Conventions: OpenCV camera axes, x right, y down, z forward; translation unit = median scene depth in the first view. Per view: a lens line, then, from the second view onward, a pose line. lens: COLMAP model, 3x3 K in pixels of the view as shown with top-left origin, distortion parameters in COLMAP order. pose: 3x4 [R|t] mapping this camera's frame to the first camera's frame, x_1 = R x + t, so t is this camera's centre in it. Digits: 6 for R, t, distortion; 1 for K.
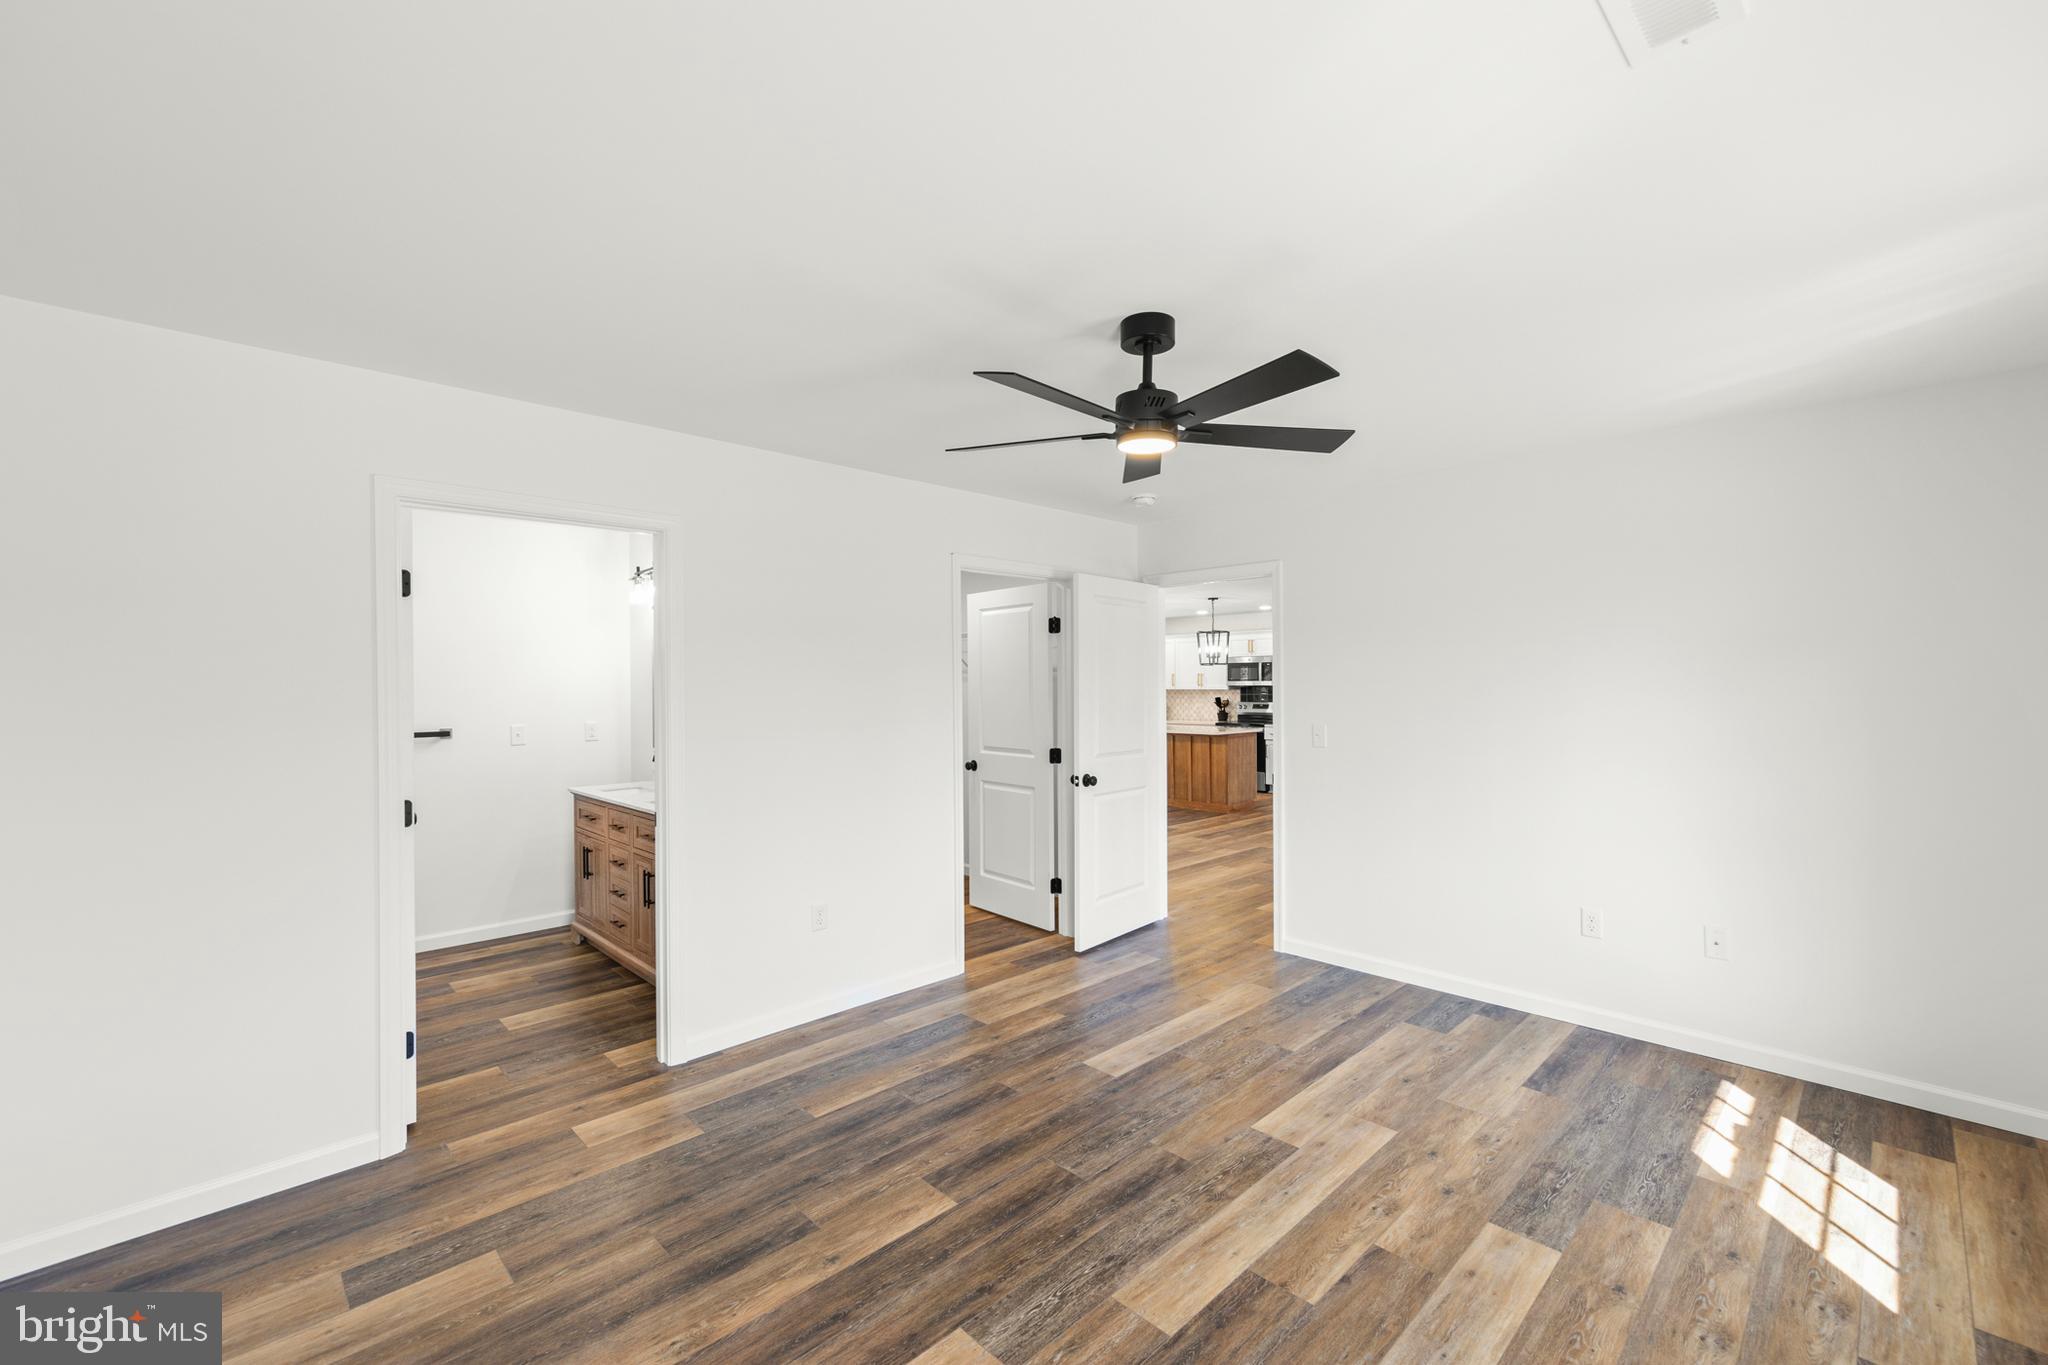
lens RADIAL K [[852.4, 0, 1023.5], [0, 852.4, 682.1], [0, 0, 1]] dist [0.004029, -0.000056]
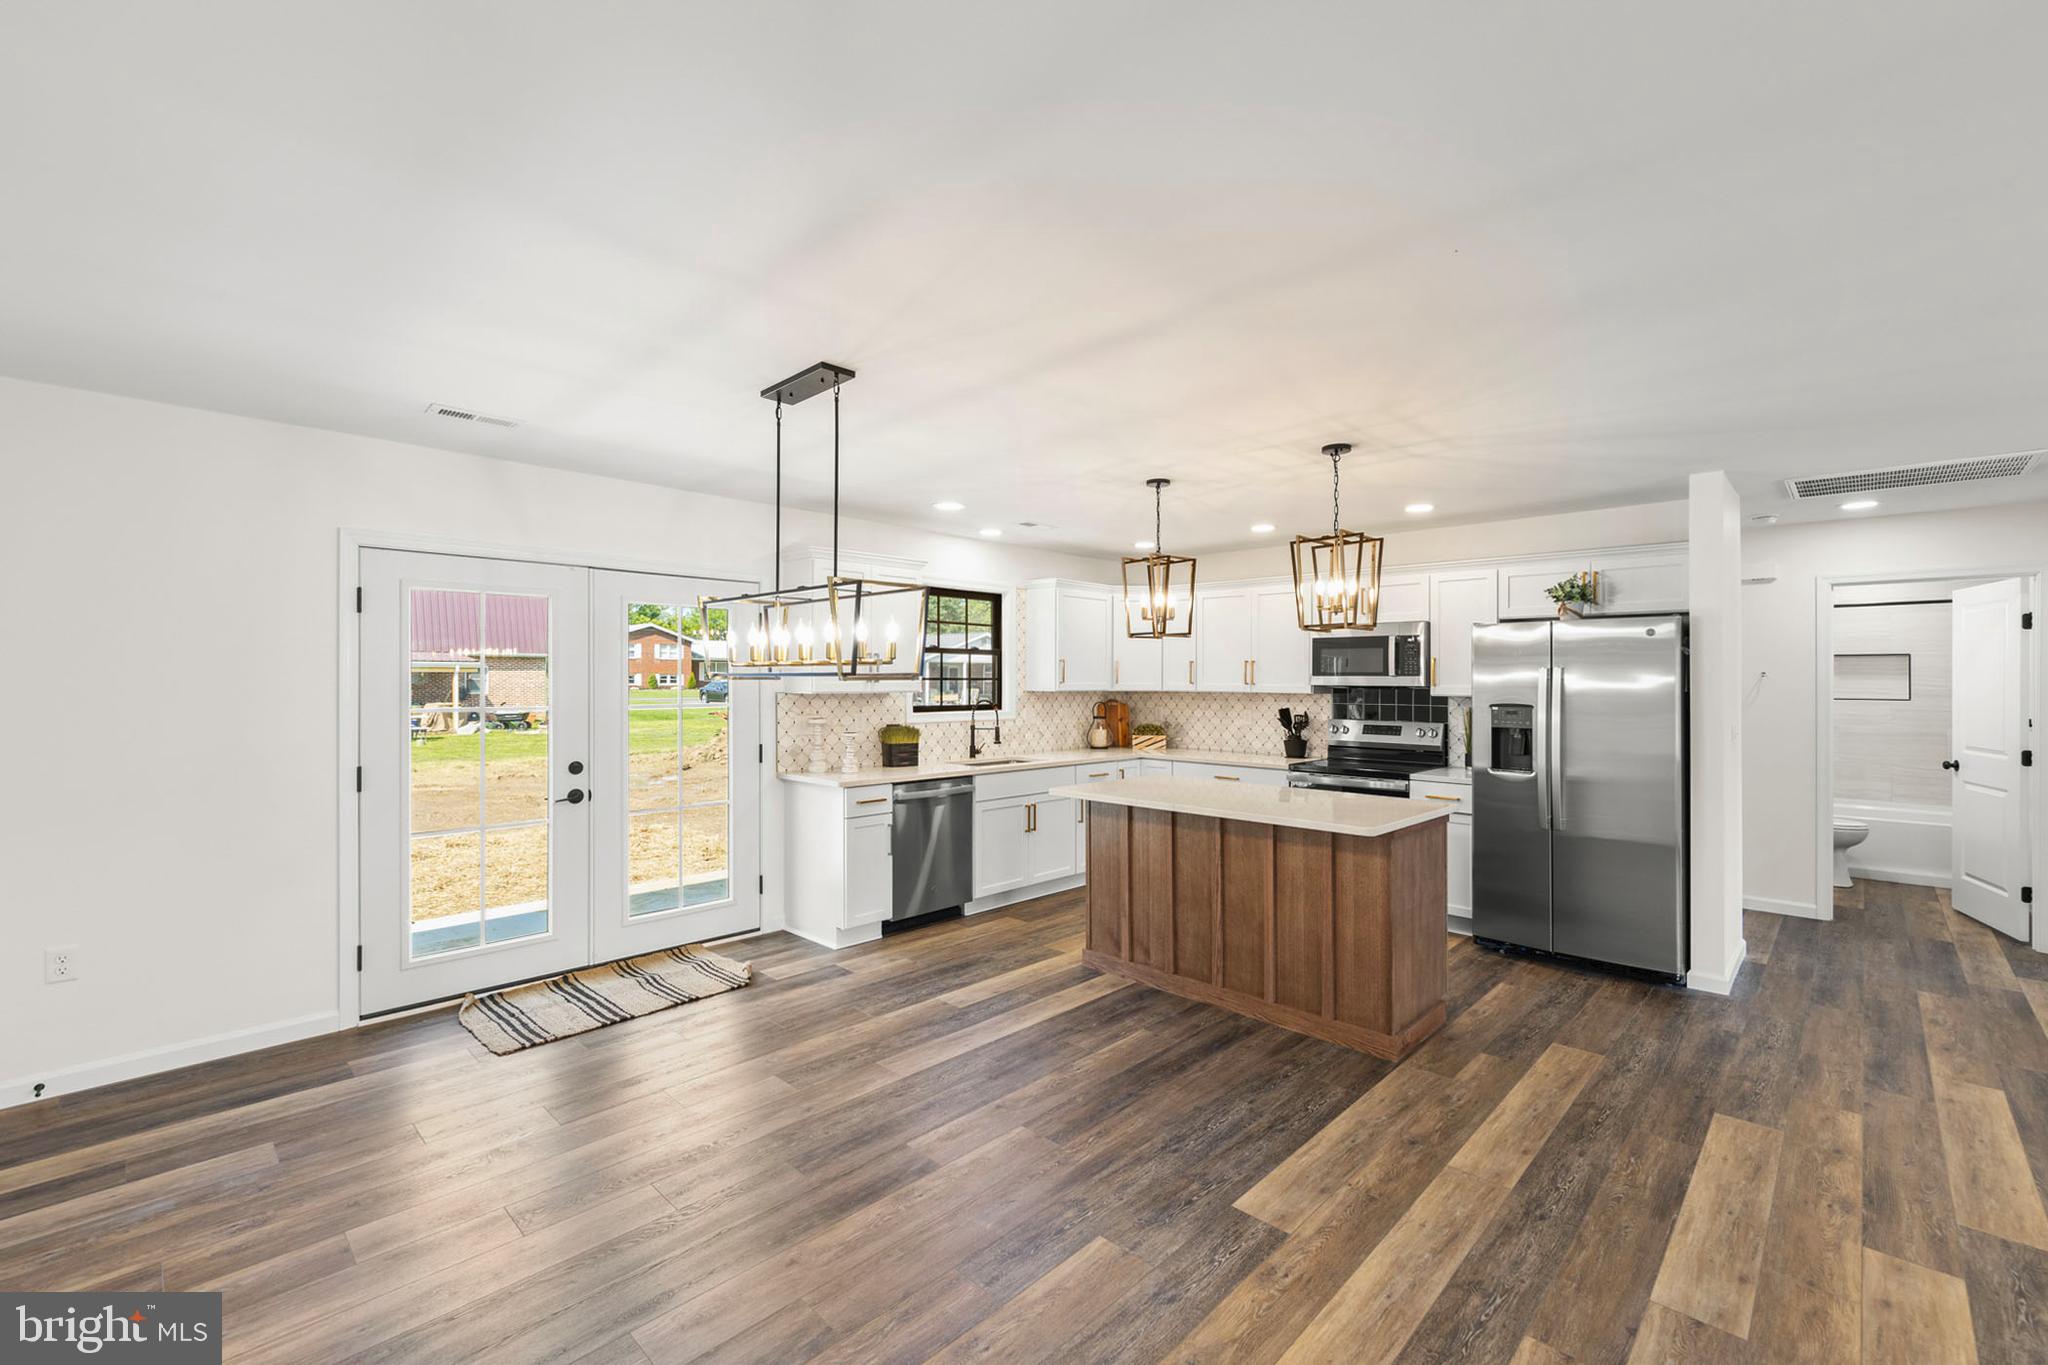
lens RADIAL K [[859.0, 0, 1027.0], [0, 859.0, 677.7], [0, 0, 1]] dist [0.008703, -0.000007]
pose [[0.999277, 0.013491, 0.035548, 0.062511], [-0.013457, 0.999909, -0.001179, 0.002644], [-0.035561, 0.000700, 0.999367, 0.520825]]
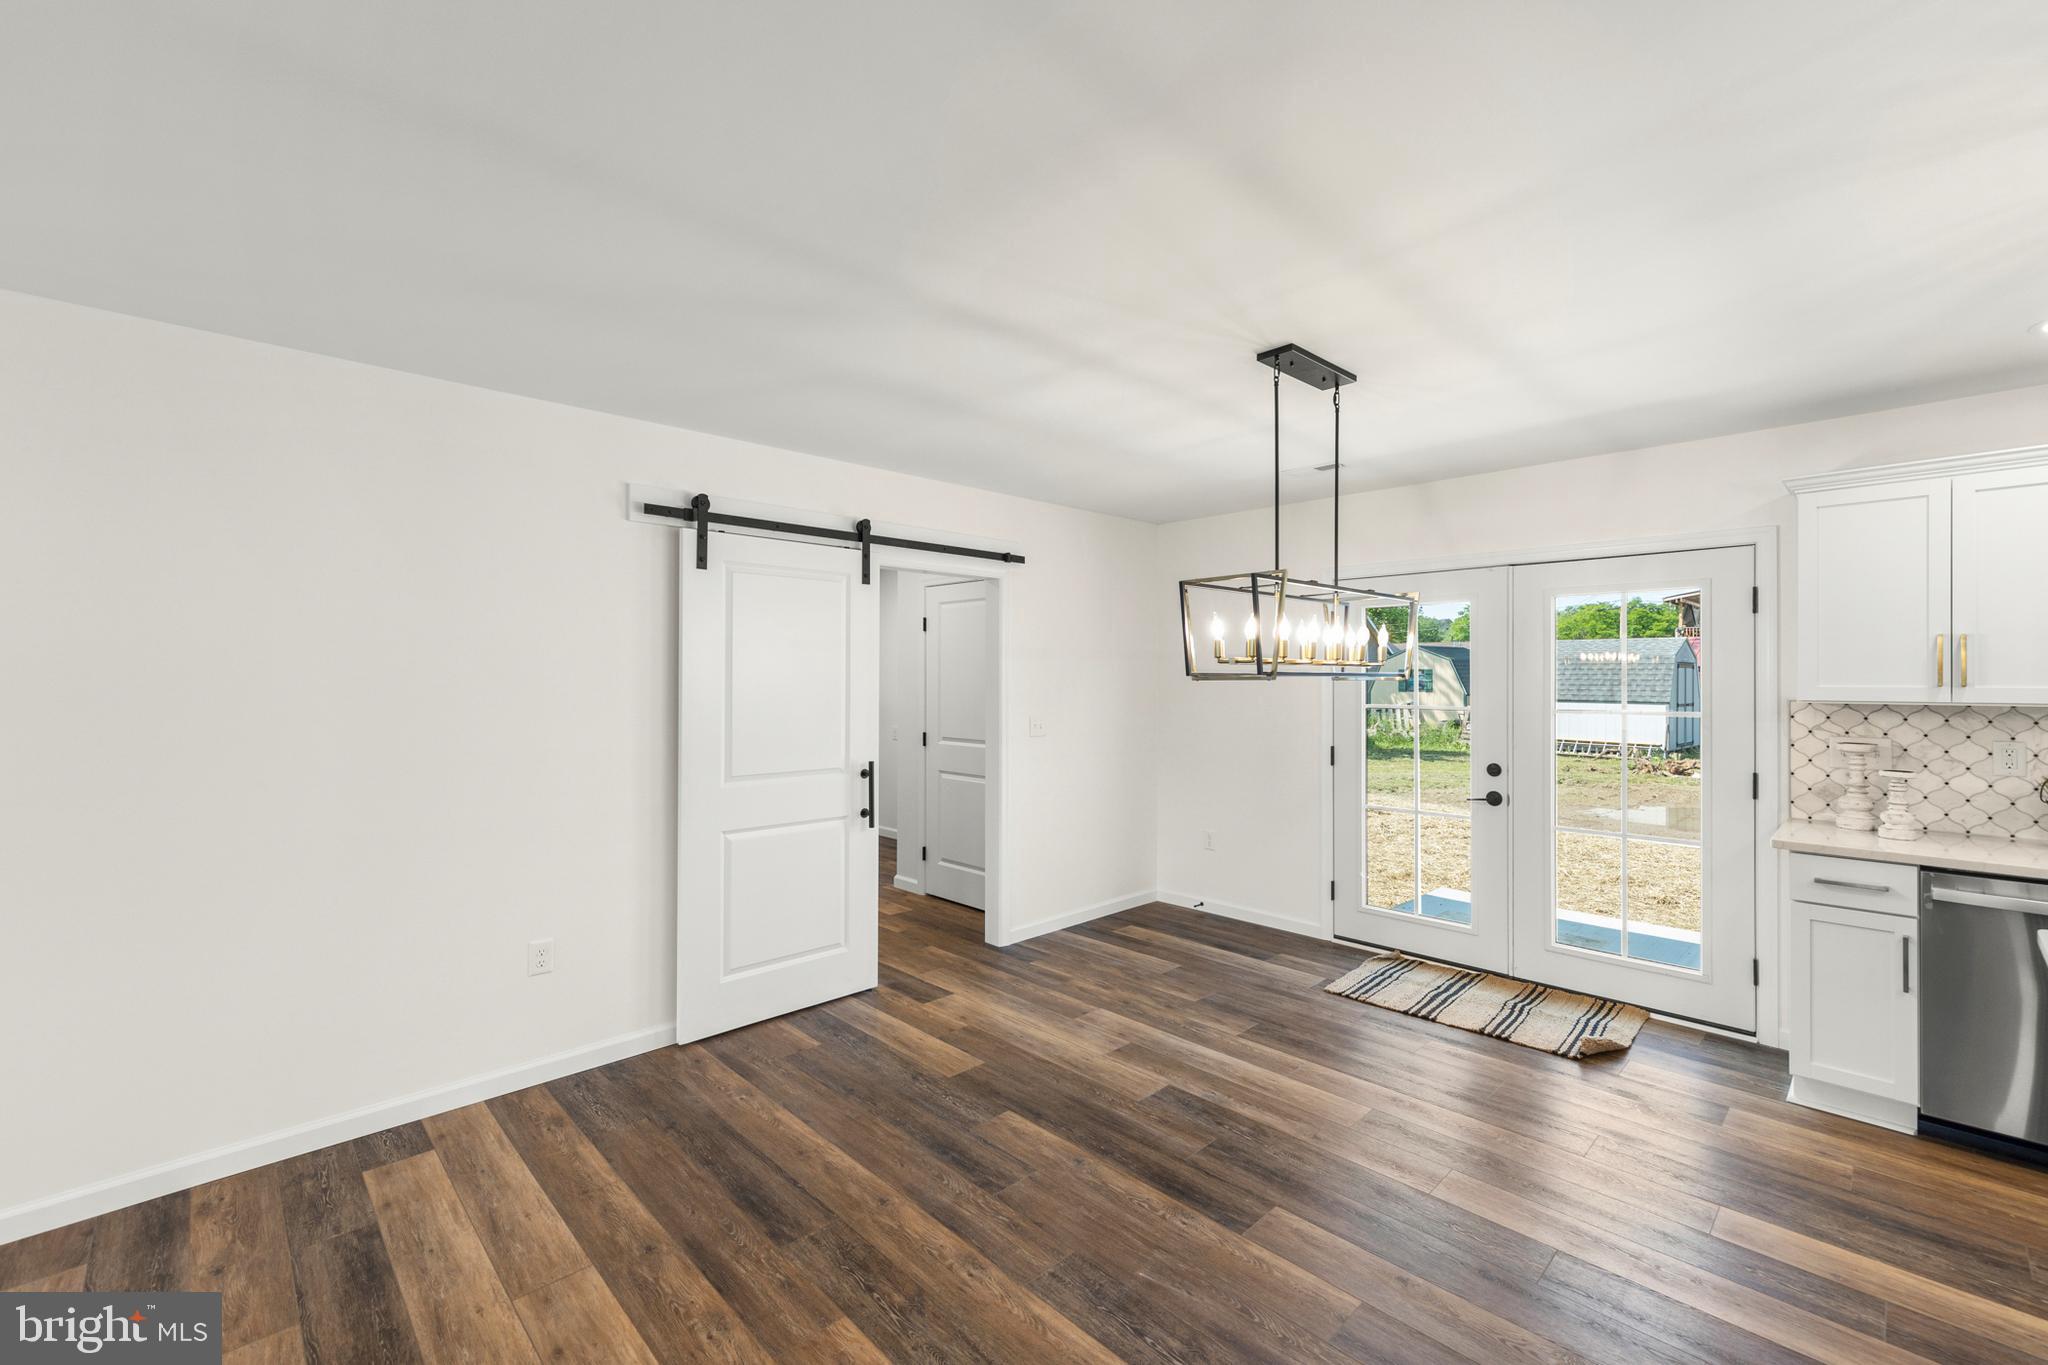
lens RADIAL K [[854.3, 0, 1036.8], [0, 854.3, 674.7], [0, 0, 1]] dist [0.005976, 0.000057]
pose [[0.013534, 0.005934, -0.999891, 0.236151], [-0.001301, 0.999982, 0.005917, 0.001071], [0.999908, 0.001221, 0.013542, 0.688632]]
